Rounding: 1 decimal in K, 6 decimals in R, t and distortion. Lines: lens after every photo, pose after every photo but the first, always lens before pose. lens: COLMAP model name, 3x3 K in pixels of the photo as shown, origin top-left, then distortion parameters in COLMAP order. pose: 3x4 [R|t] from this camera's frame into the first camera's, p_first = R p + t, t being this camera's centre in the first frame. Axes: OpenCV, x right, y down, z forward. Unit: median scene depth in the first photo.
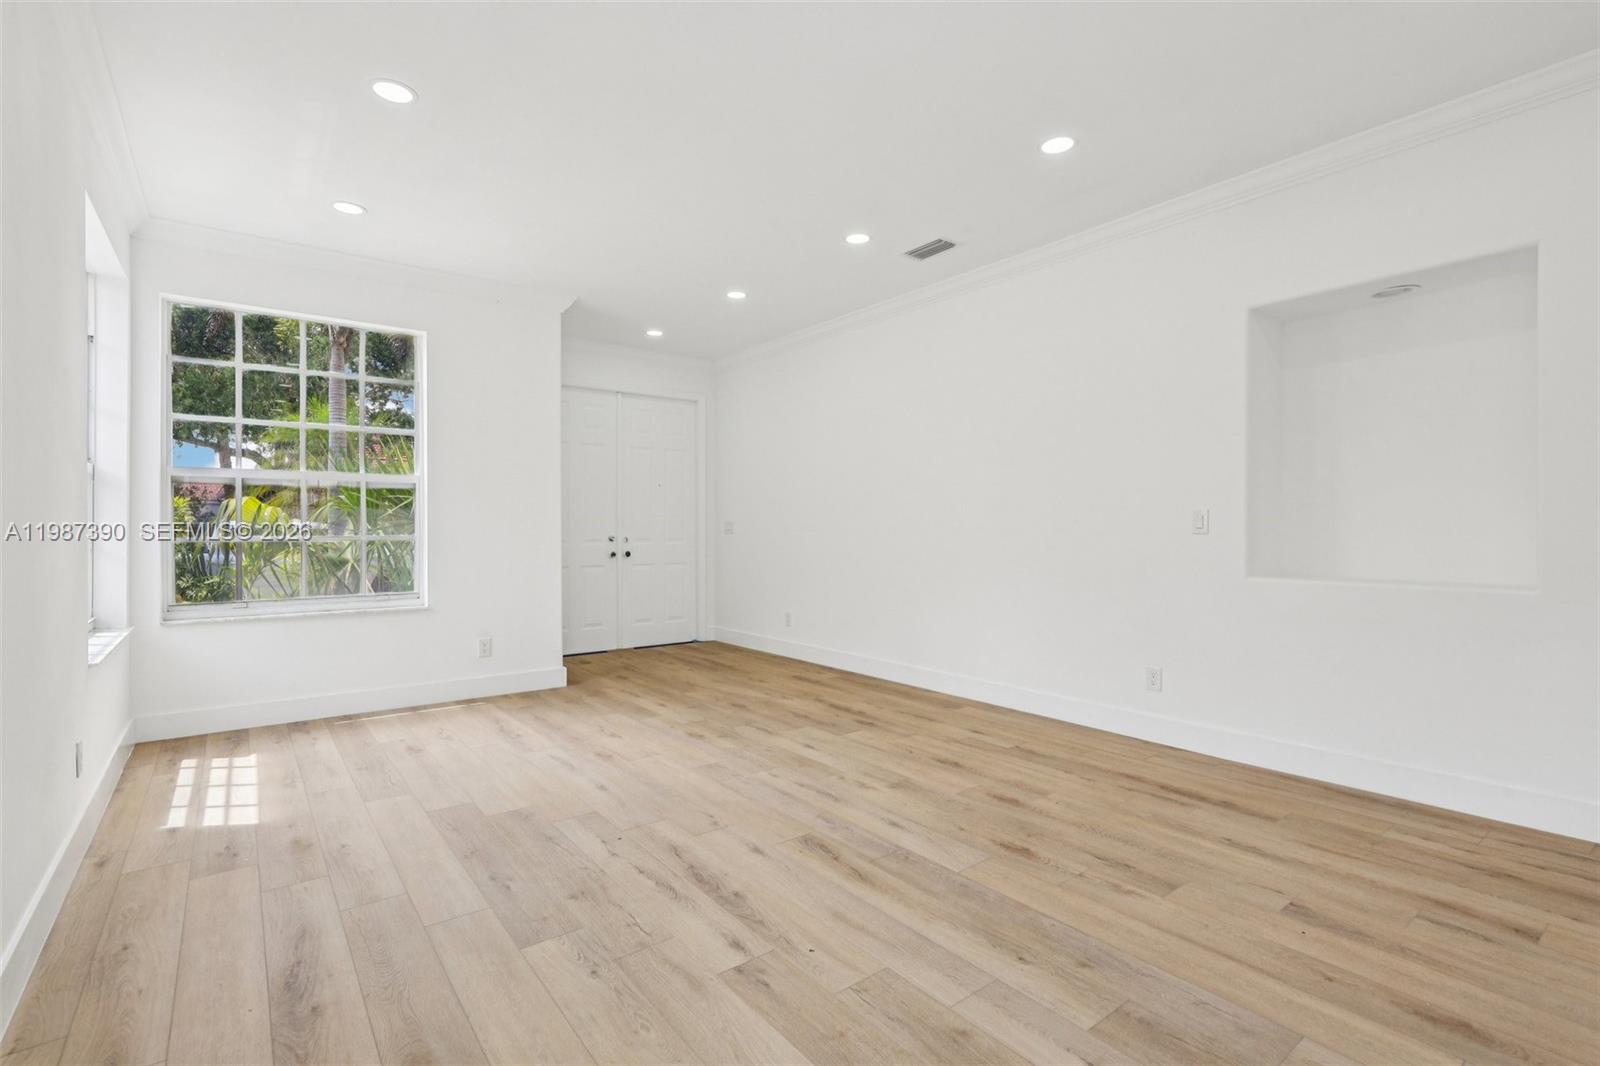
lens RADIAL K [[751.3, 0, 803.9], [0, 751.3, 517.2], [0, 0, 1]] dist [-0.002140, -0.000375]
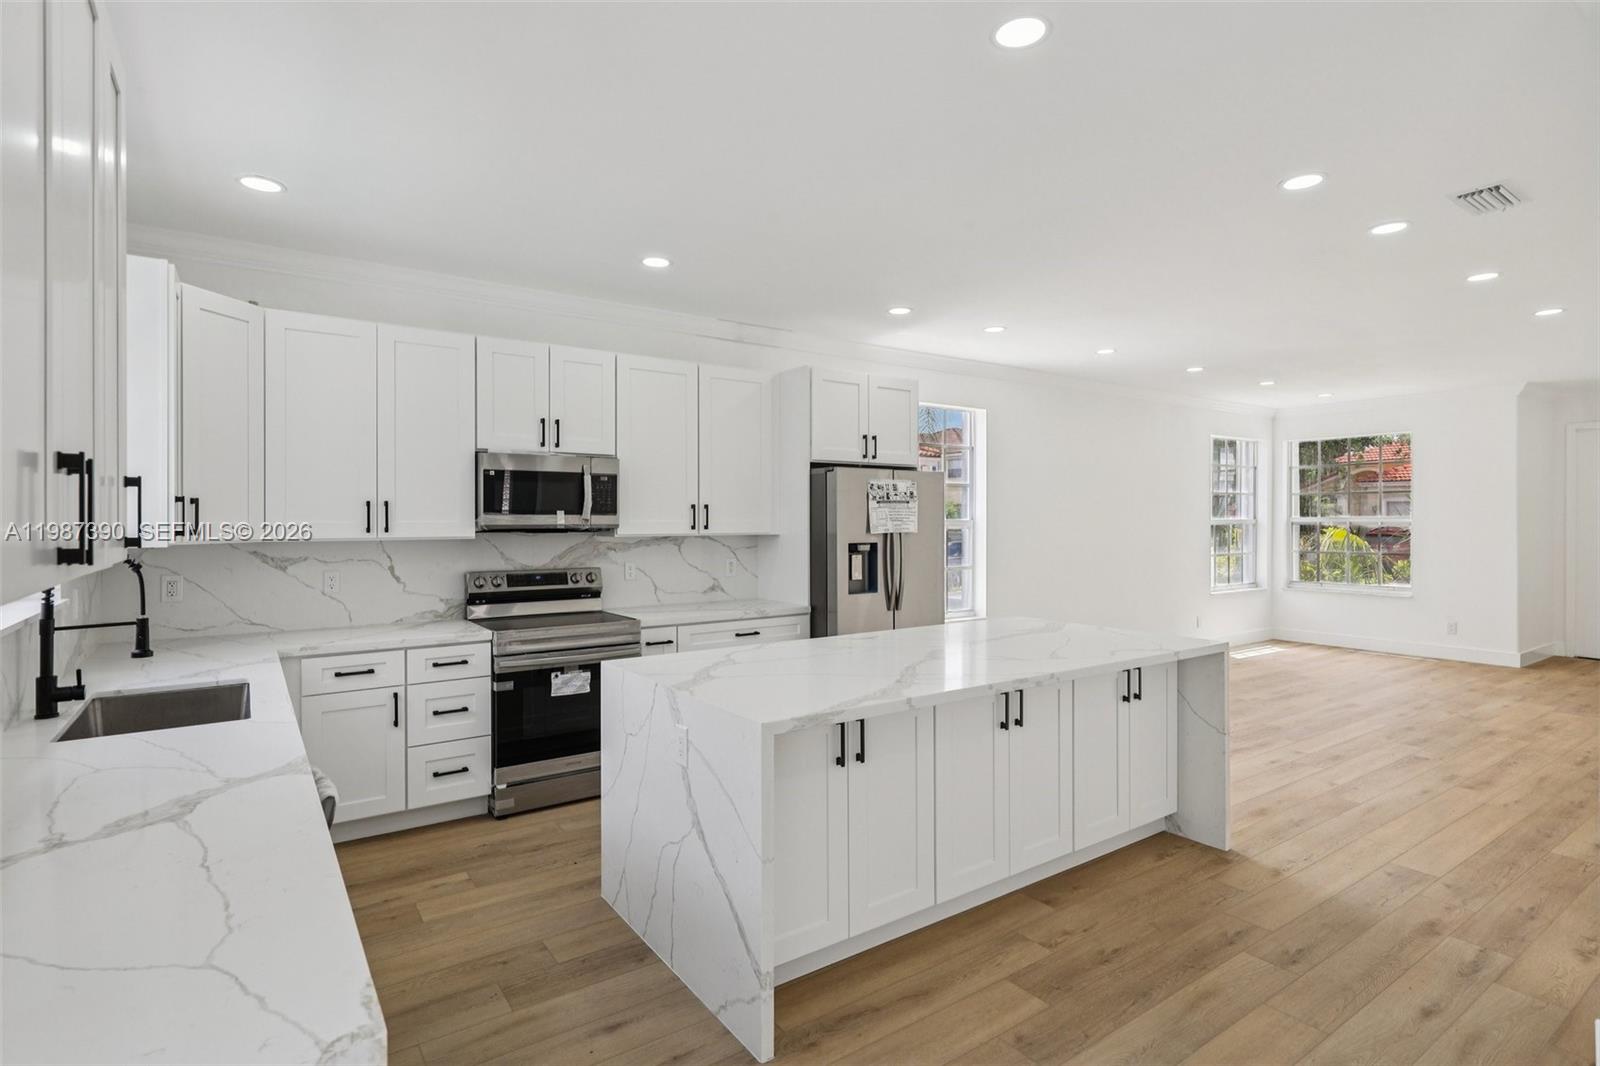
lens RADIAL K [[802.7, 0, 816.7], [0, 802.7, 527.0], [0, 0, 1]] dist [-0.001925, 0.001484]
pose [[-0.041438, 0.010644, -0.999084, 2.016328], [0.019254, 0.999766, 0.009852, -0.114575], [0.998956, -0.018828, -0.041633, -0.354978]]
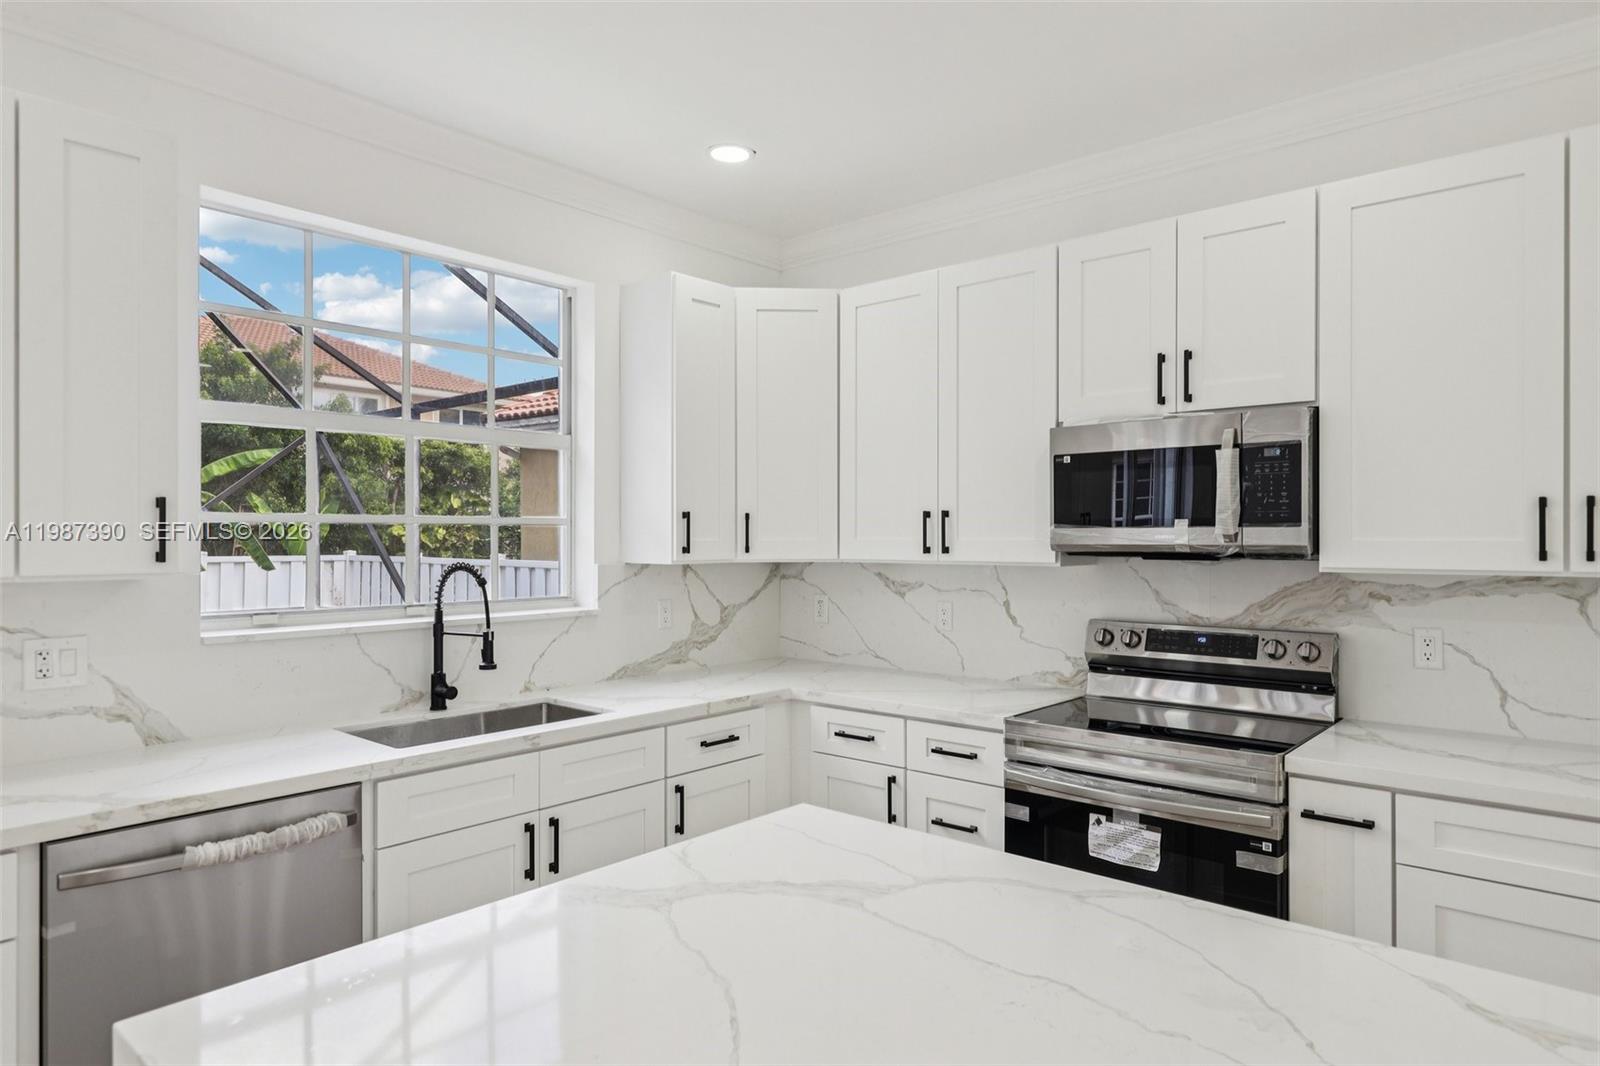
lens RADIAL K [[955.2, 0, 797.7], [0, 955.2, 531.8], [0, 0, 1]] dist [0.001288, -0.002520]
pose [[-0.982299, 0.002323, -0.187307, 1.182989], [0.006445, 0.999750, -0.021400, -0.109331], [0.187211, -0.022229, -0.982068, -0.056658]]
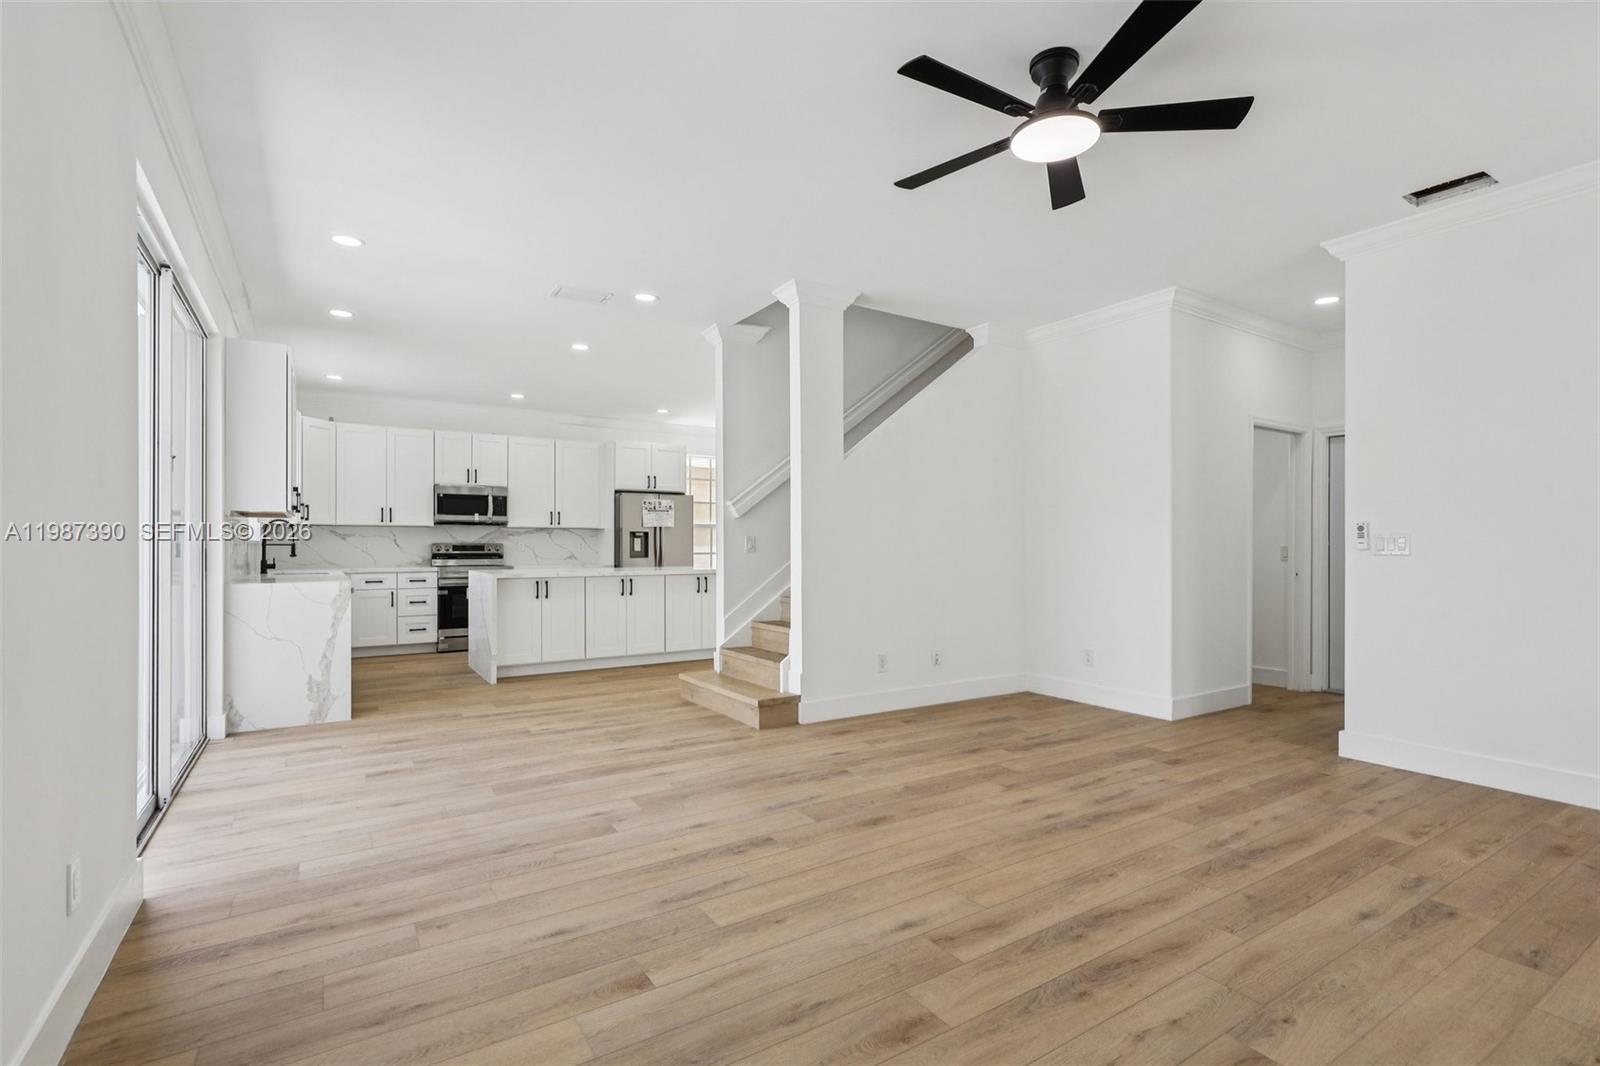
lens RADIAL K [[751.3, 0, 829.8], [0, 751.3, 549.2], [0, 0, 1]] dist [-0.002140, -0.000375]
pose [[-0.069670, 0.007751, -0.997540, 3.218032], [0.017024, 0.999833, 0.006580, -0.008387], [0.997425, -0.016524, -0.069790, 0.572179]]
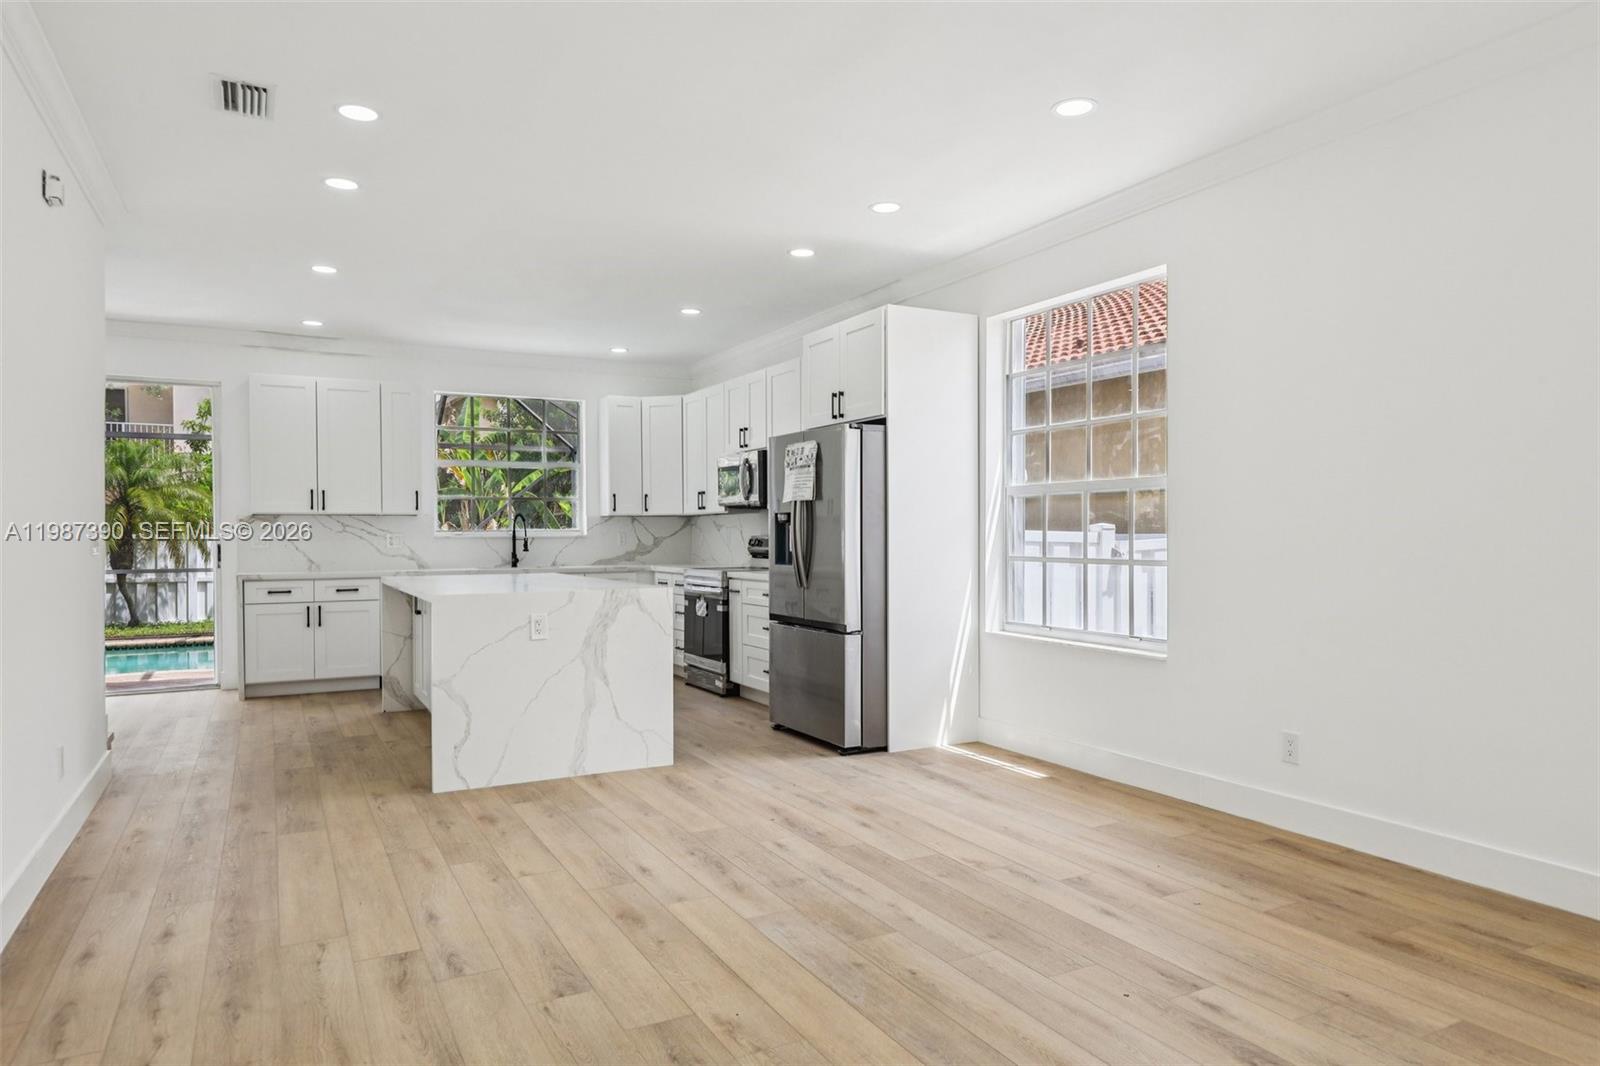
lens RADIAL K [[999.1, 0, 800.7], [0, 999.1, 551.7], [0, 0, 1]] dist [-0.000903, -0.001685]
pose [[-0.985324, 0.005866, 0.170591, 0.127492], [0.006173, 0.999980, 0.001268, 0.002588], [-0.170580, 0.002302, -0.985341, 1.485888]]
